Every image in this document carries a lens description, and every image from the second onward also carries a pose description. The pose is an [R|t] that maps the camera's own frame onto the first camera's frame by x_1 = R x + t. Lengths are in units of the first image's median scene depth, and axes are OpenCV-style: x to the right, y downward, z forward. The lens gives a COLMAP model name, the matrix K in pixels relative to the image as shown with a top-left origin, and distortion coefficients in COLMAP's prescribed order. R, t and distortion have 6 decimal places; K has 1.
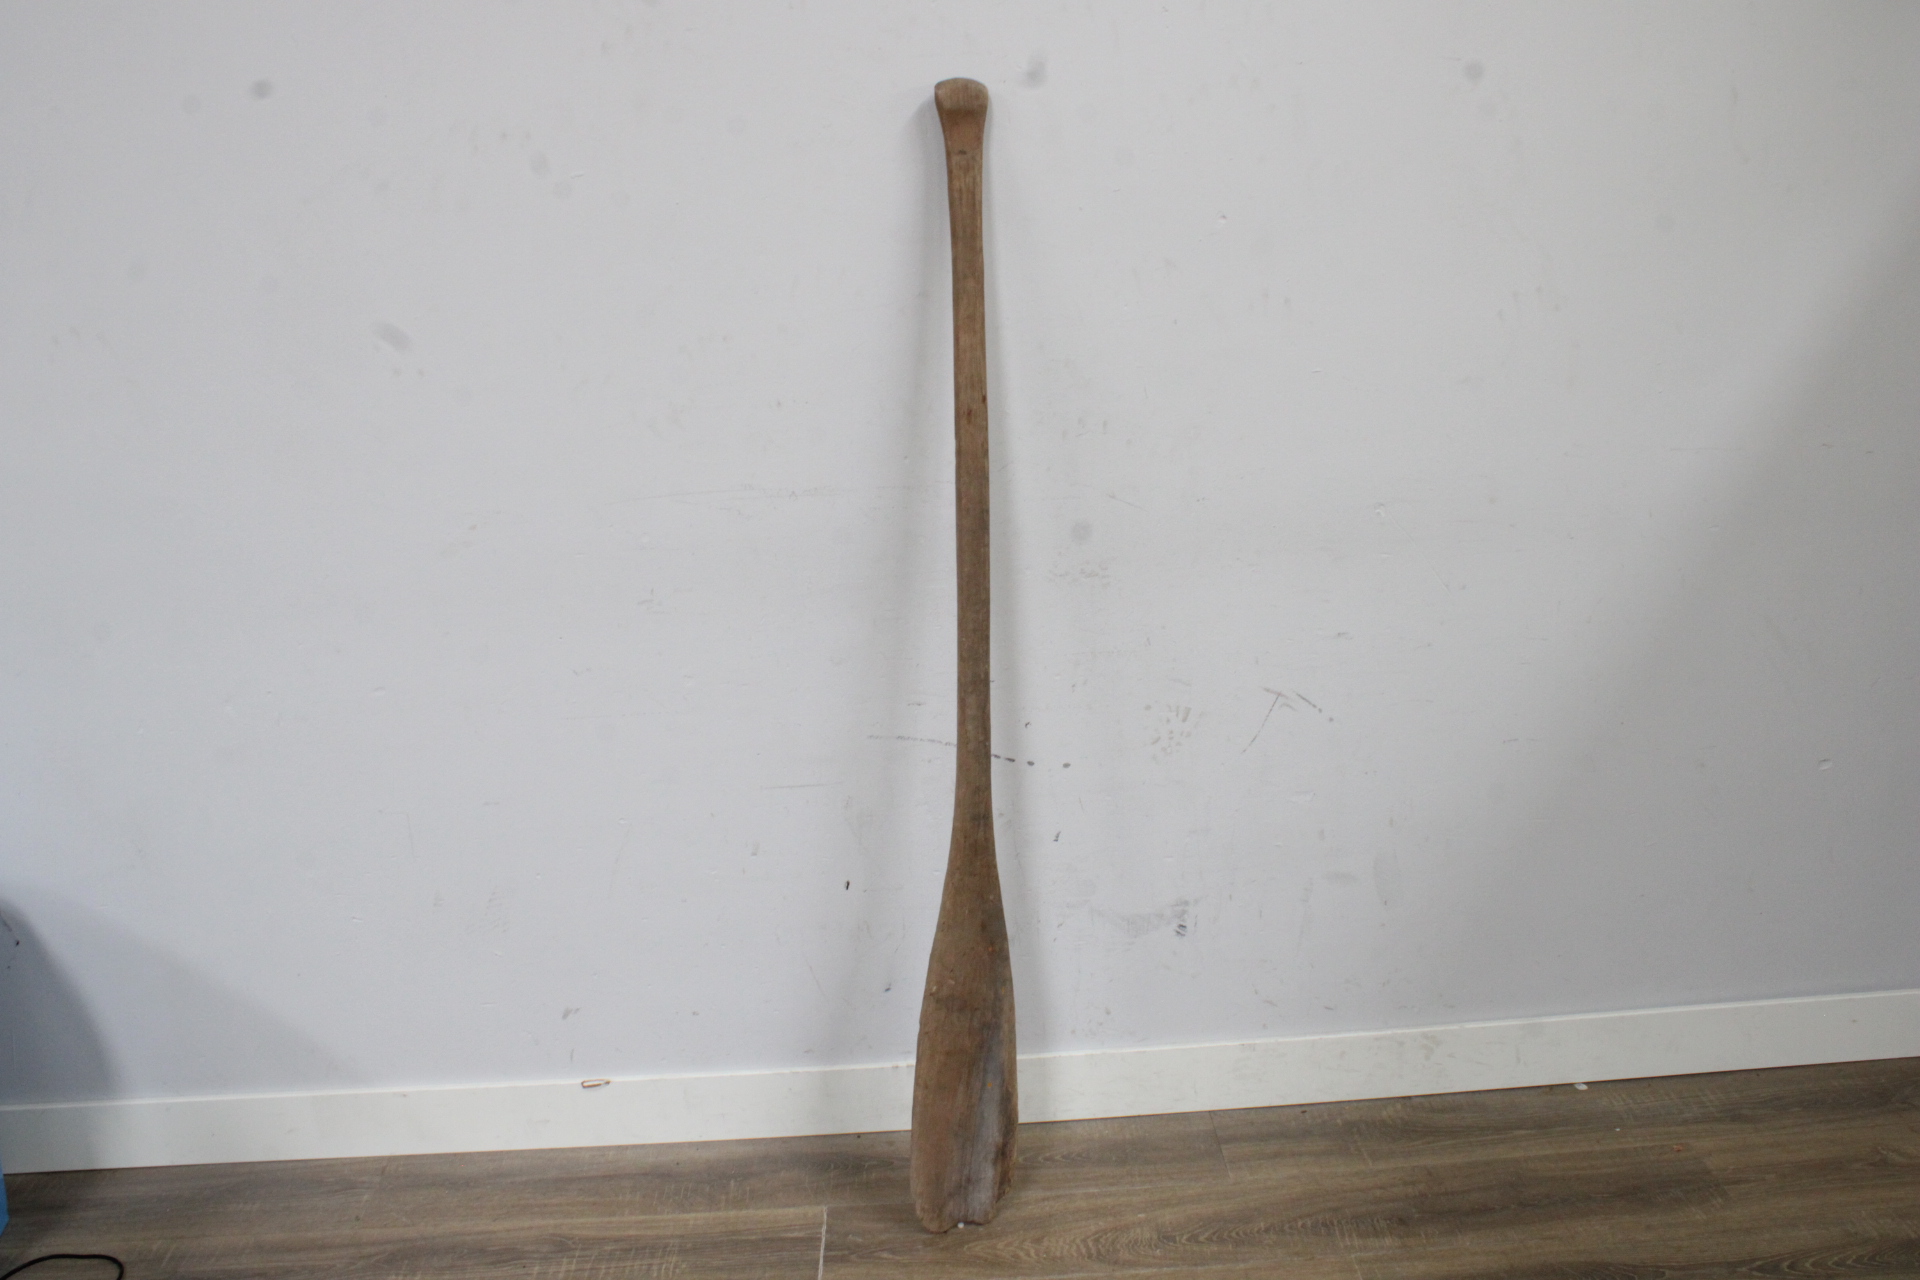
lens RADIAL K [[1690.1, 0, 945.2], [0, 1690.1, 644.6], [0, 0, 1]] dist [-0.154735, 0.129882]
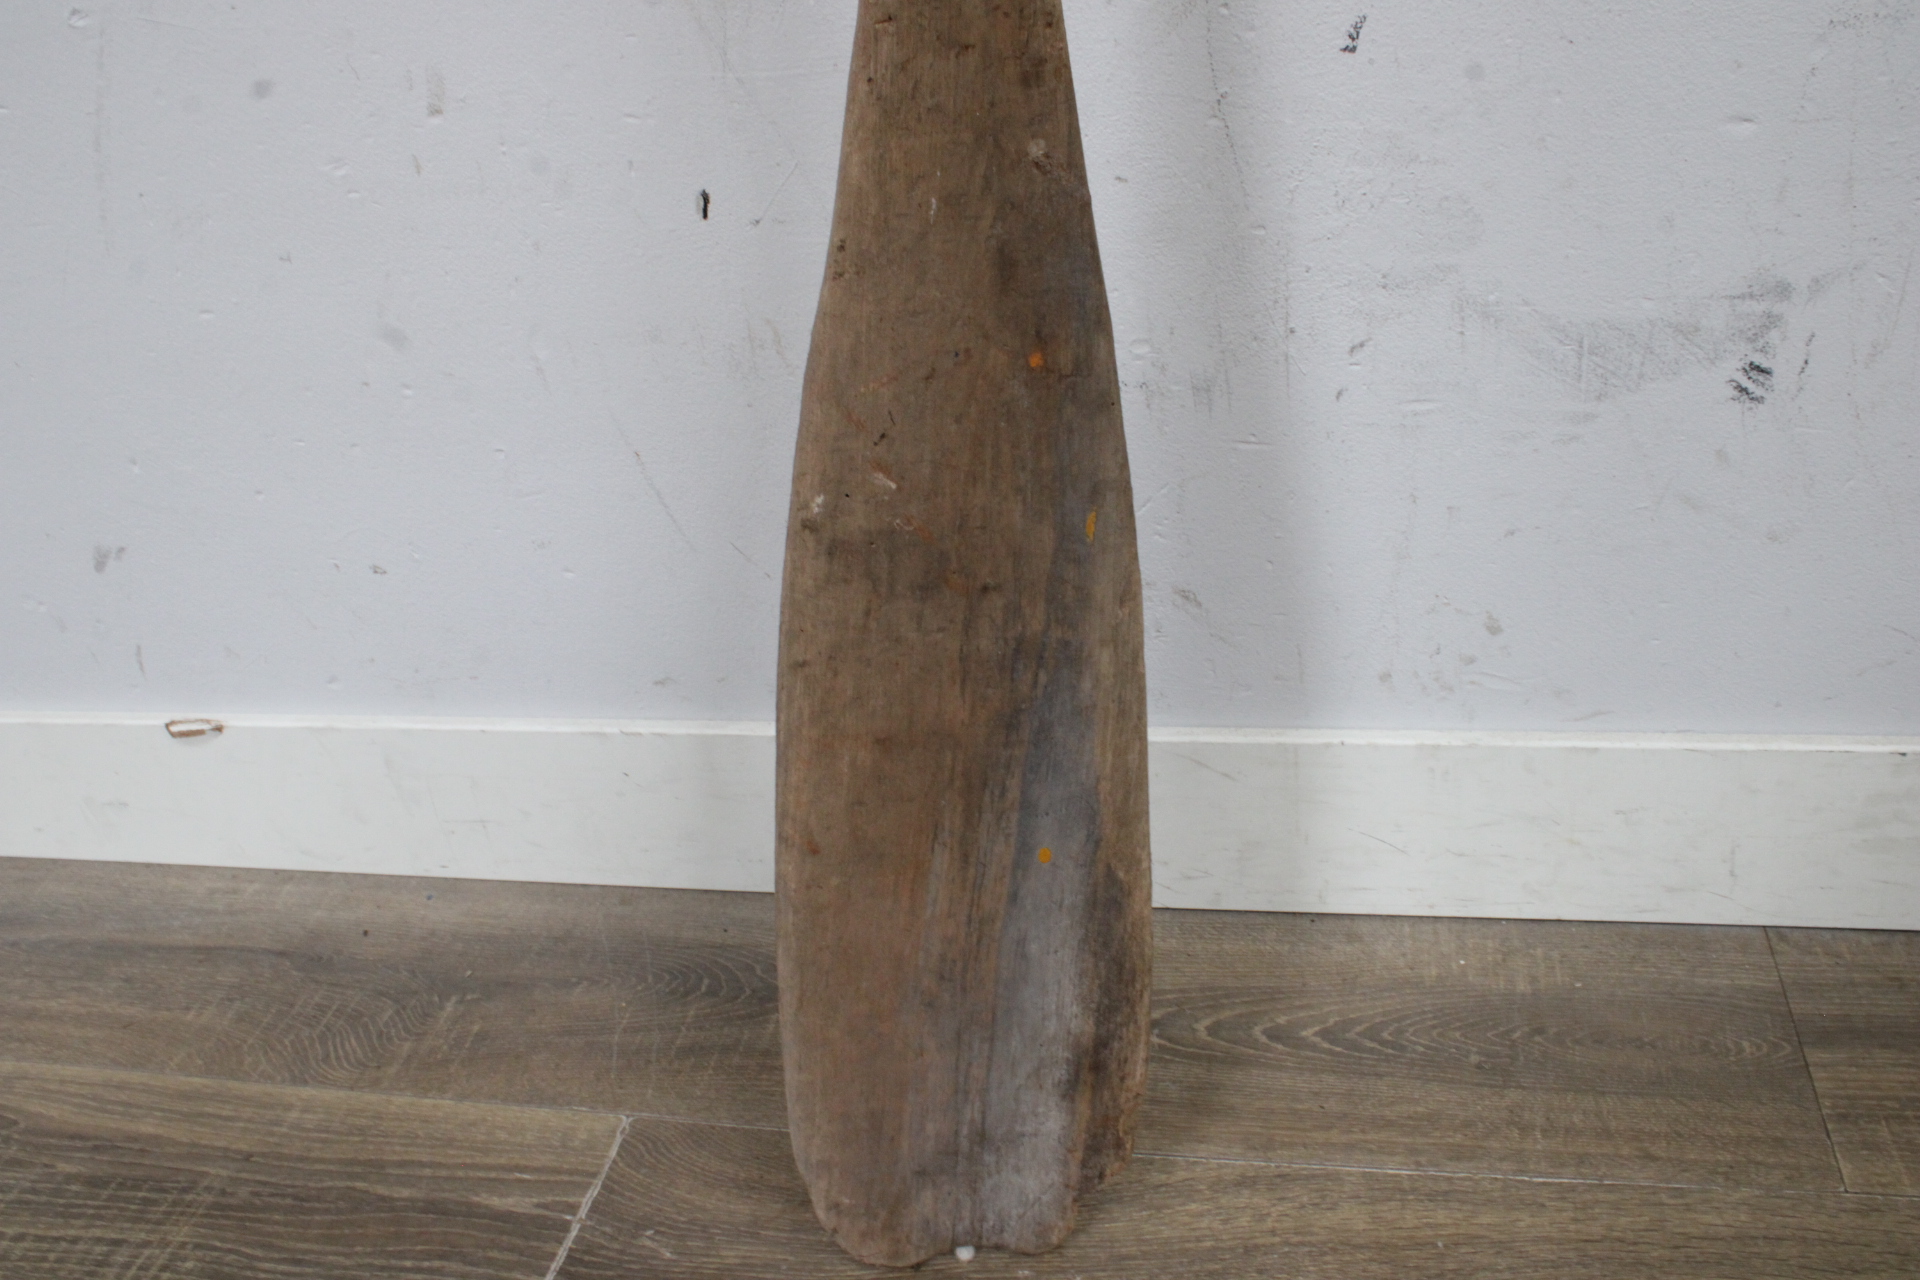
lens RADIAL K [[1690.1, 0, 966.4], [0, 1690.1, 642.8], [0, 0, 1]] dist [-0.154735, 0.129882]
pose [[0.974691, 0.061241, -0.215005, 0.071200], [-0.007984, 0.970669, 0.240287, 0.154011], [0.223414, -0.232489, 0.946591, 0.710966]]
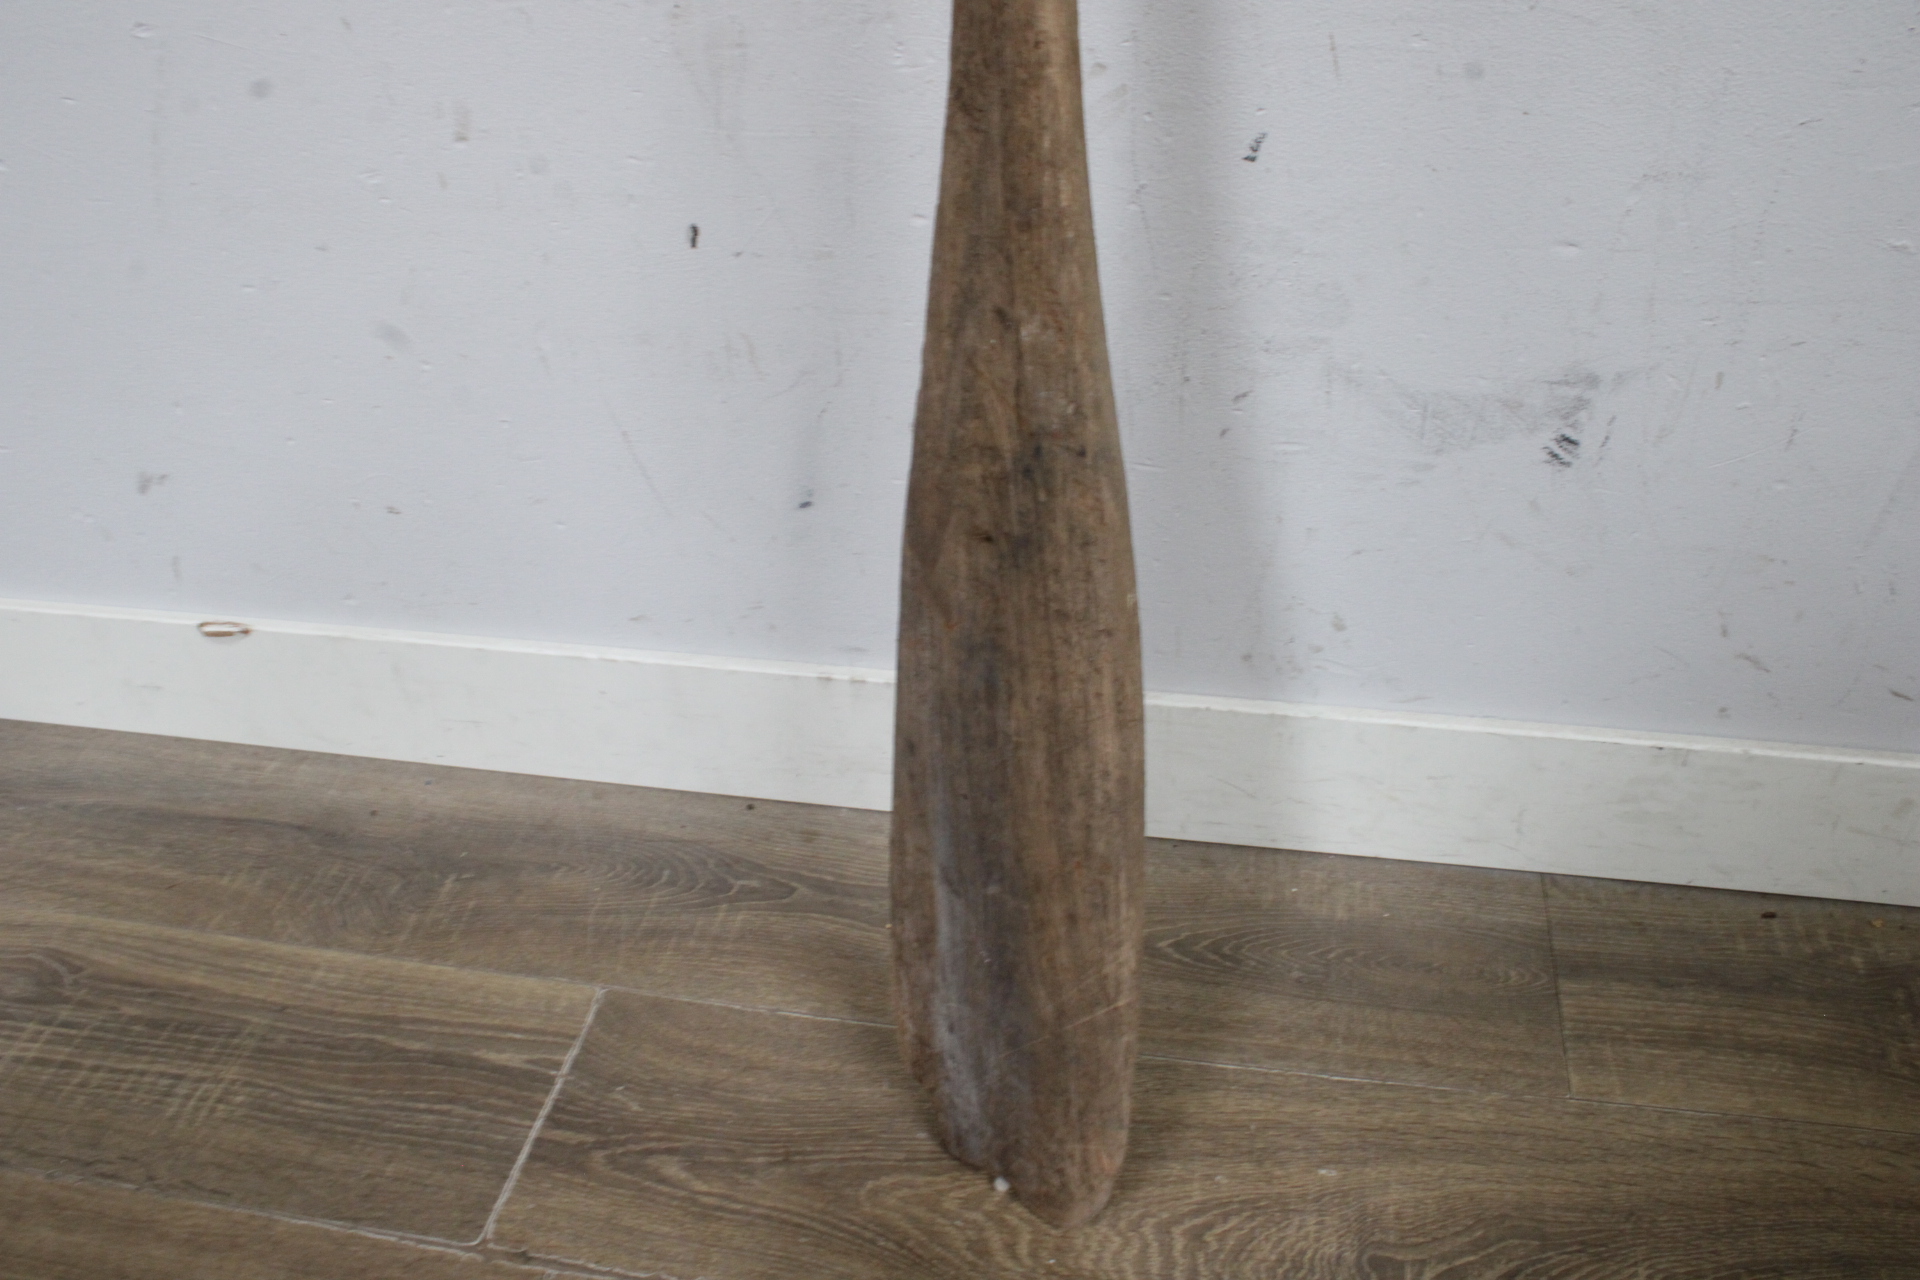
lens RADIAL K [[1602.7, 0, 962.7], [0, 1602.7, 645.6], [0, 0, 1]] dist [-0.167110, 0.128085]
pose [[0.978681, 0.132795, -0.156683, 0.074316], [-0.070888, 0.934385, 0.349142, 0.104652], [0.192766, -0.330592, 0.923878, 0.676348]]
